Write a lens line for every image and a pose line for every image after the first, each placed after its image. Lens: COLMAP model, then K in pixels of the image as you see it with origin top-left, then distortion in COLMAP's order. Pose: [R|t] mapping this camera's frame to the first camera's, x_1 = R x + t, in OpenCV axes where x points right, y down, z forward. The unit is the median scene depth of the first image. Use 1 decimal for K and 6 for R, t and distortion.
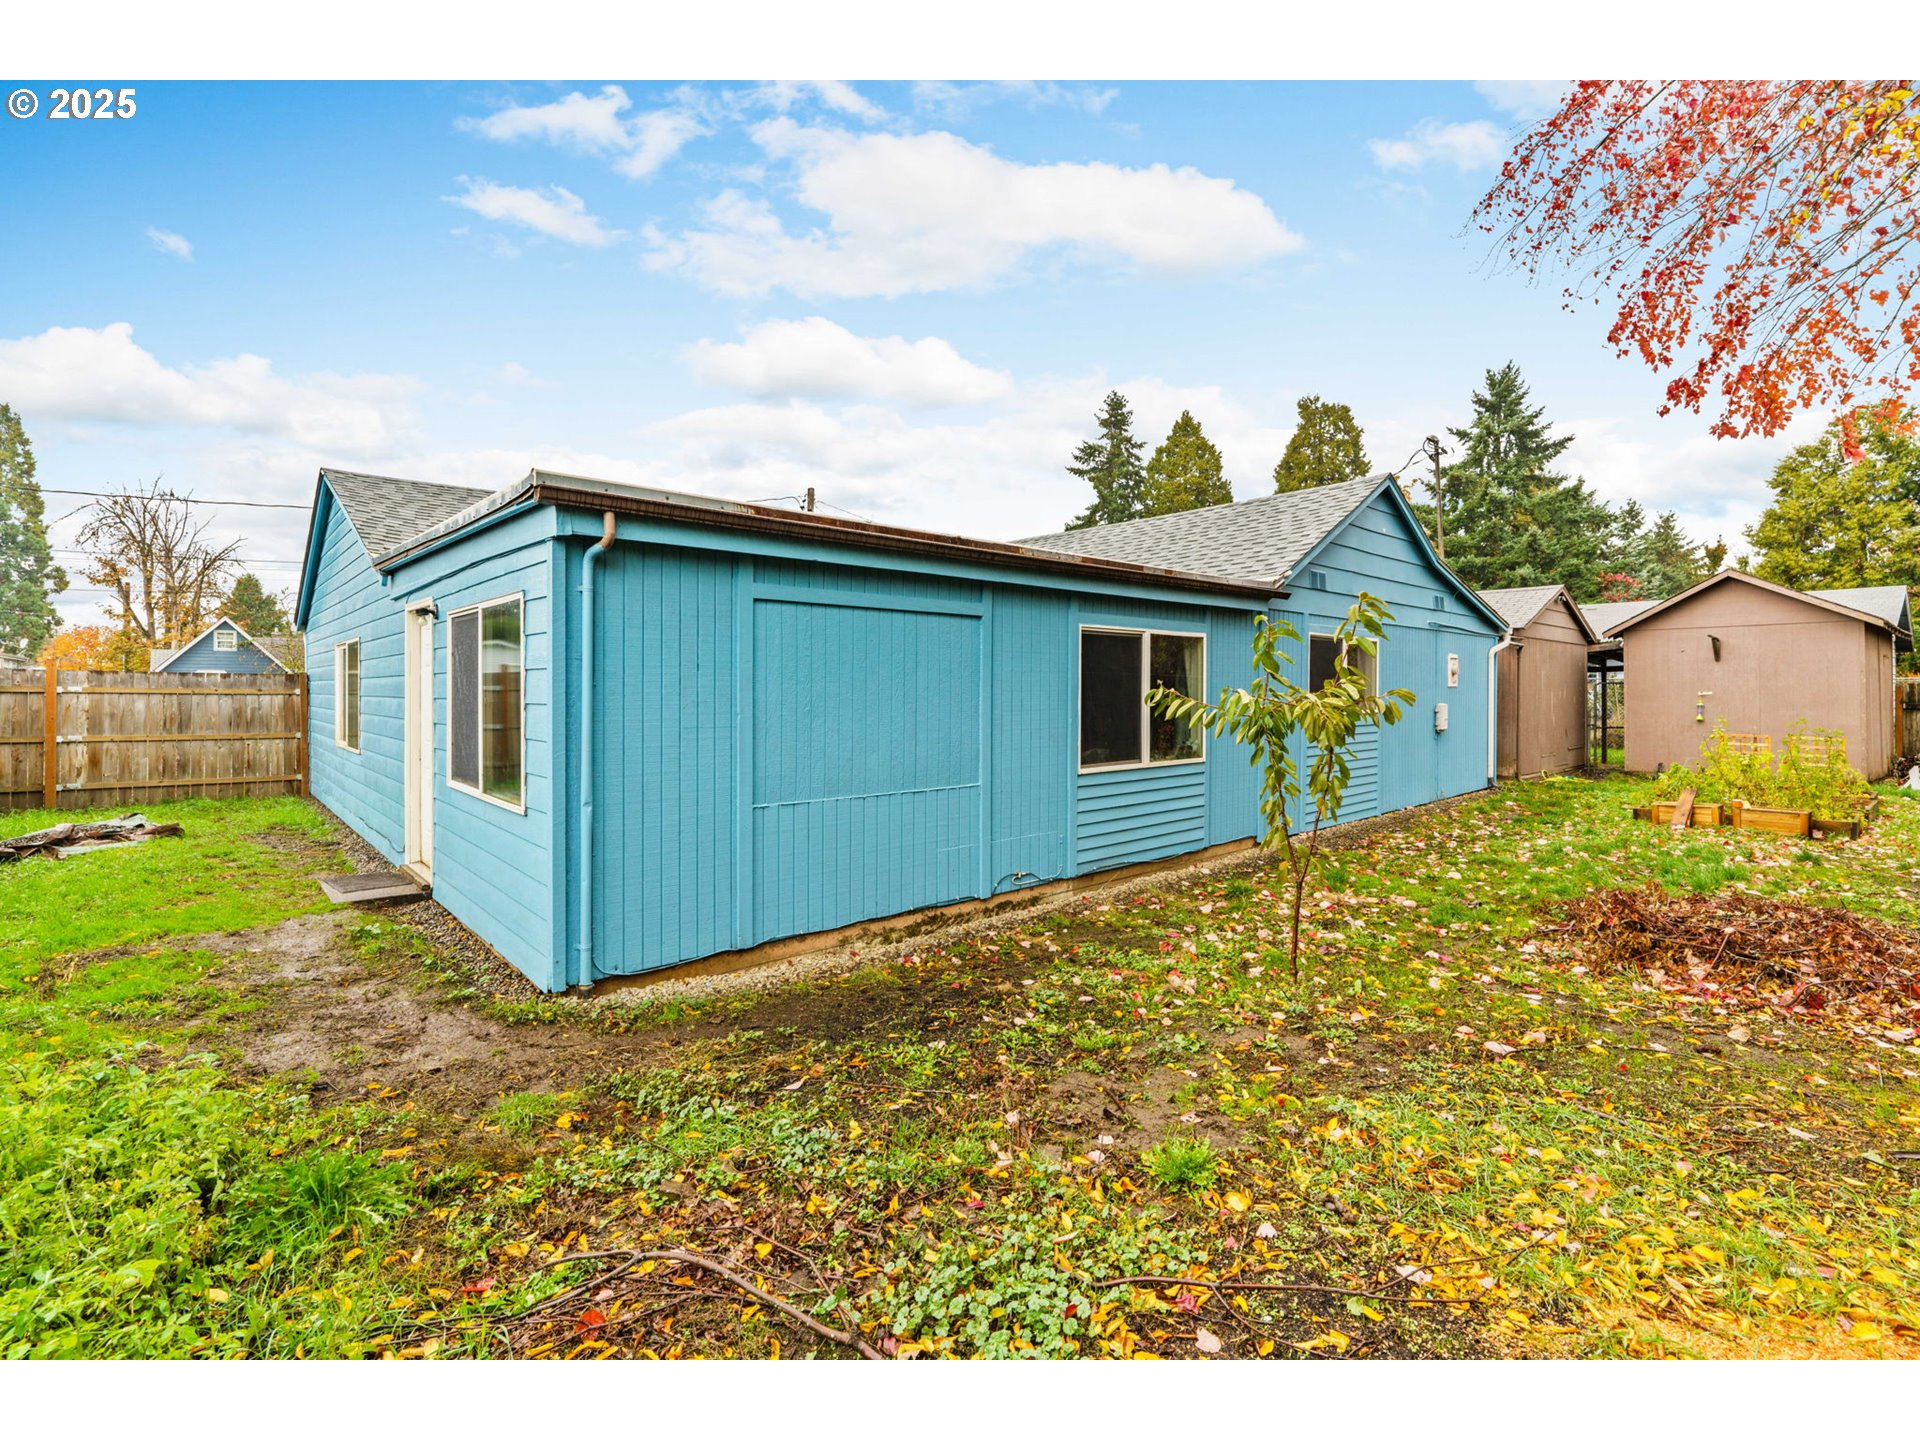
lens RADIAL K [[857.9, 0, 958.4], [0, 857.9, 651.6], [0, 0, 1]] dist [0.002082, 0.000074]
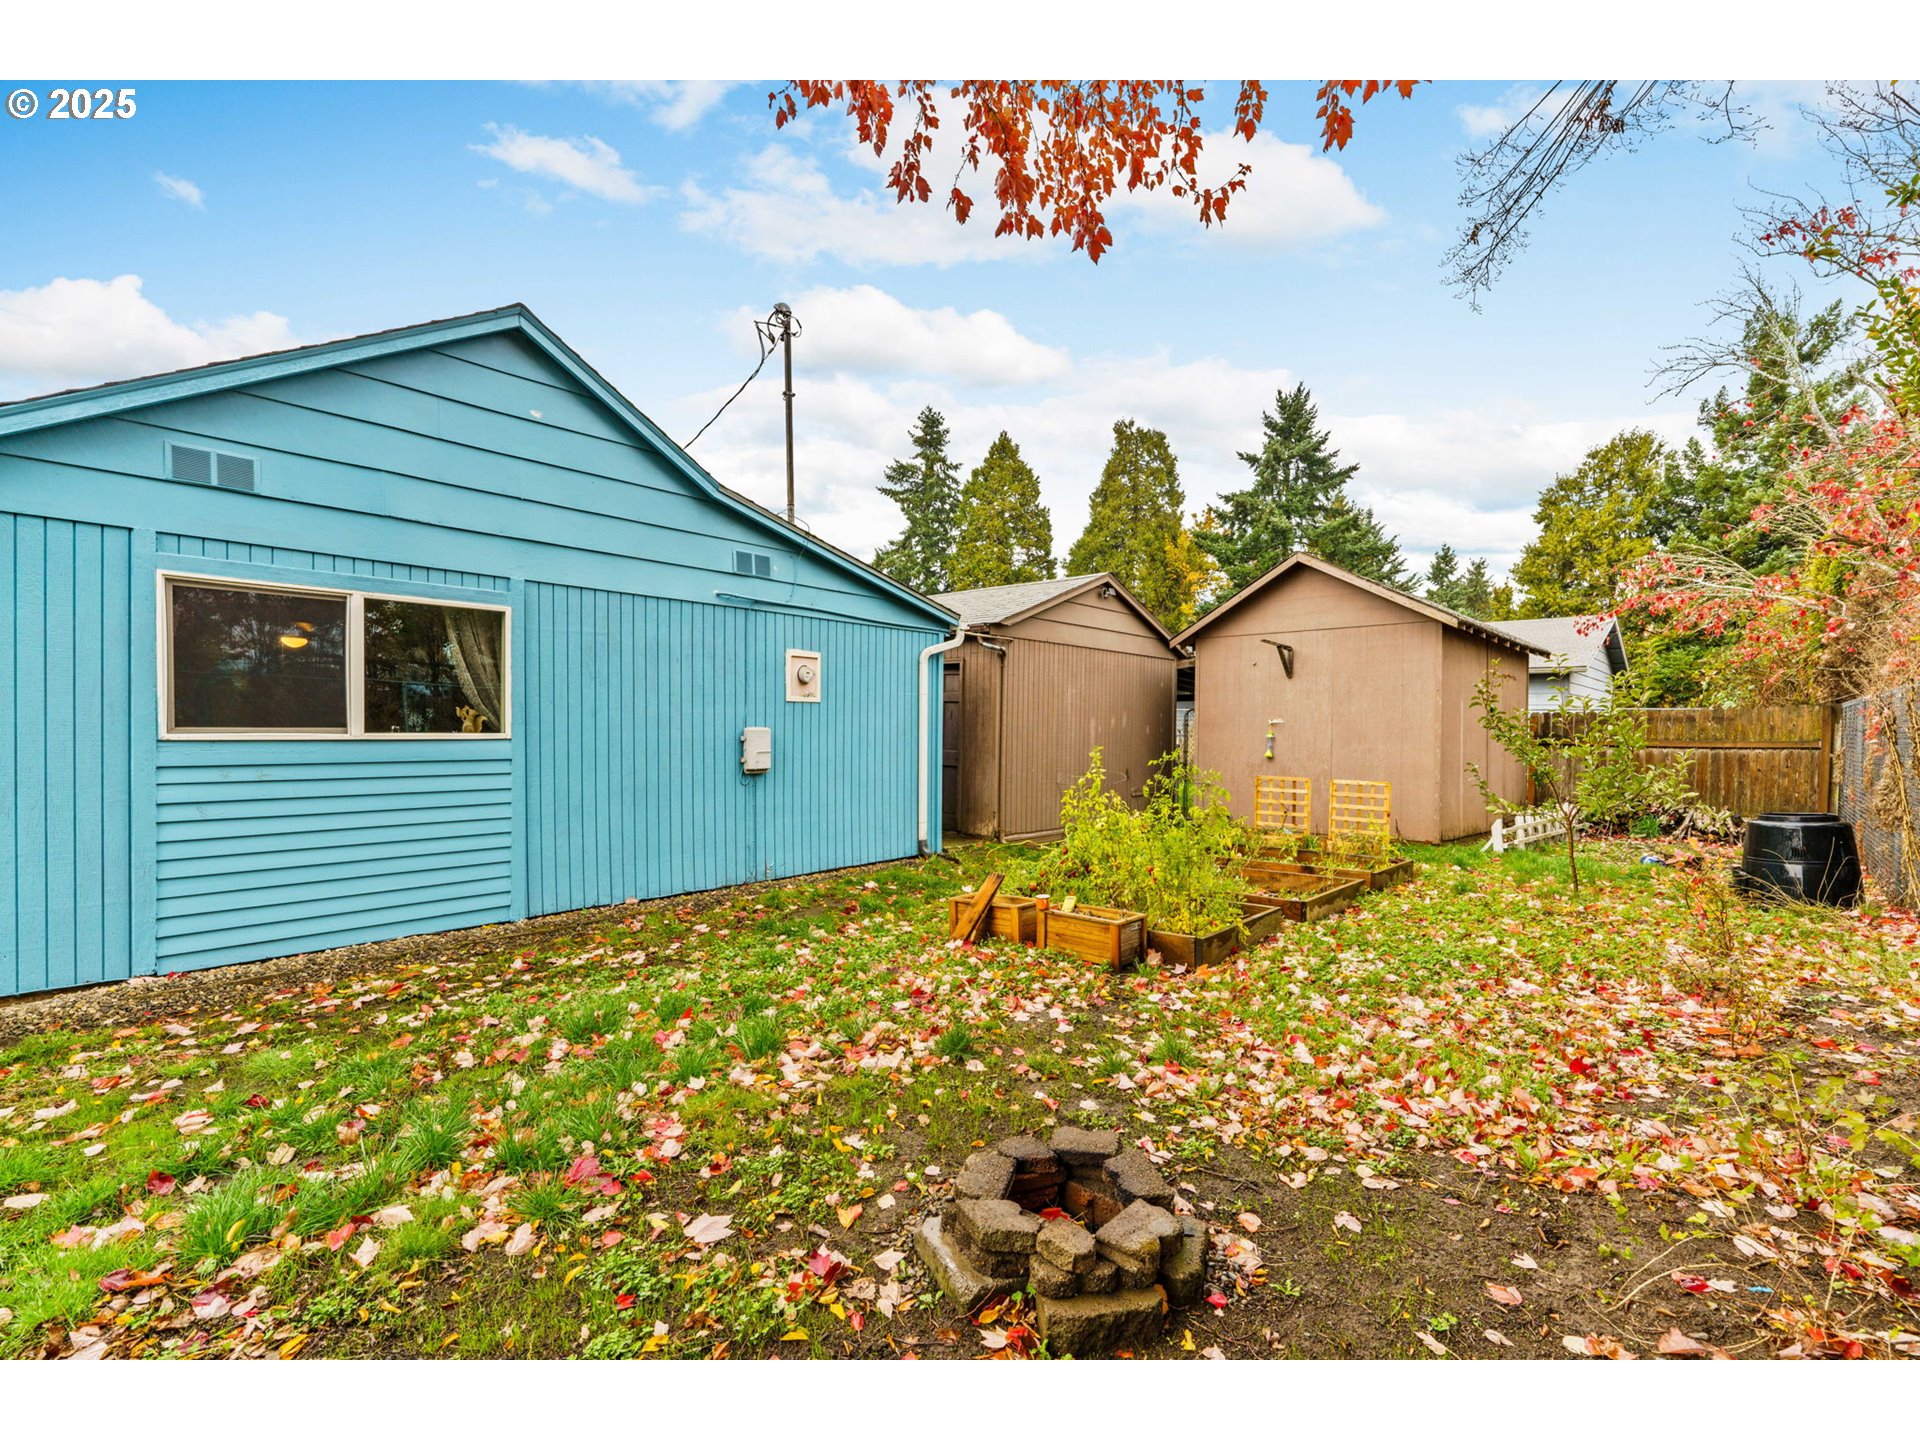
lens RADIAL K [[861.9, 0, 955.0], [0, 861.9, 720.1], [0, 0, 1]] dist [-0.001665, 0.000252]
pose [[0.992634, 0.008047, 0.120884, 0.108484], [-0.012087, 0.999391, 0.032728, 0.005645], [-0.120547, -0.033948, 0.992127, 0.062961]]
